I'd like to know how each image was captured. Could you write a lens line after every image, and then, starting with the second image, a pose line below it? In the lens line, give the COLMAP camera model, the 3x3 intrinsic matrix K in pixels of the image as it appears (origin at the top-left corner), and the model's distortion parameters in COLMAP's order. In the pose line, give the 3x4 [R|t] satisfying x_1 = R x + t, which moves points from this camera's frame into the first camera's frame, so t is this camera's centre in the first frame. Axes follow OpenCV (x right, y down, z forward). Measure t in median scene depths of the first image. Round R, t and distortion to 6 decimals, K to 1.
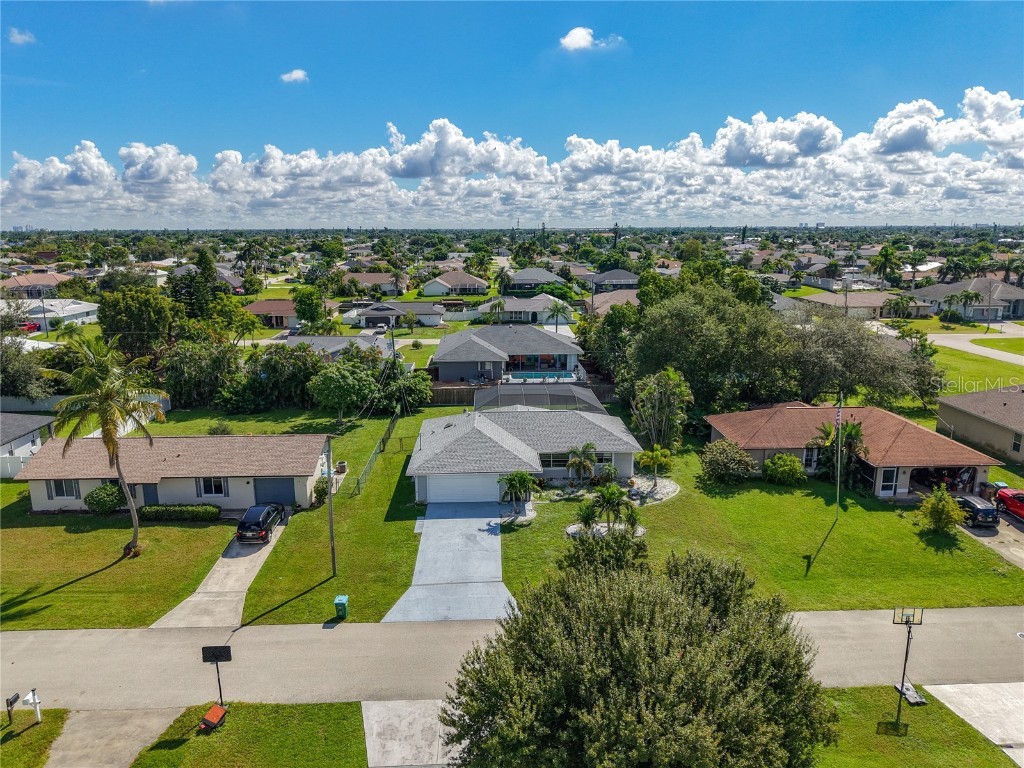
lens RADIAL K [[693.9, 0, 508.4], [0, 693.9, 379.4], [0, 0, 1]] dist [0.011980, -0.022461]
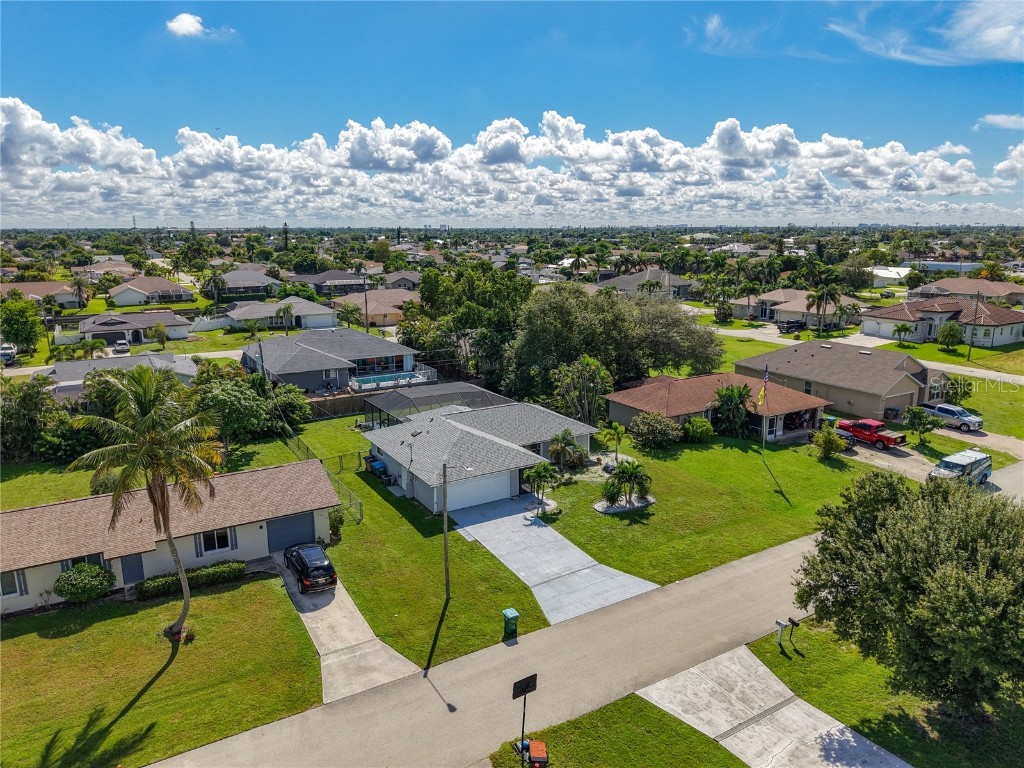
lens RADIAL K [[690.9, 0, 503.3], [0, 690.9, 385.3], [0, 0, 1]] dist [0.004405, -0.022732]
pose [[0.875603, -0.102549, 0.472020, -0.258601], [0.098575, 0.994575, 0.033218, -0.011506], [-0.472866, 0.017444, 0.880962, 0.061153]]
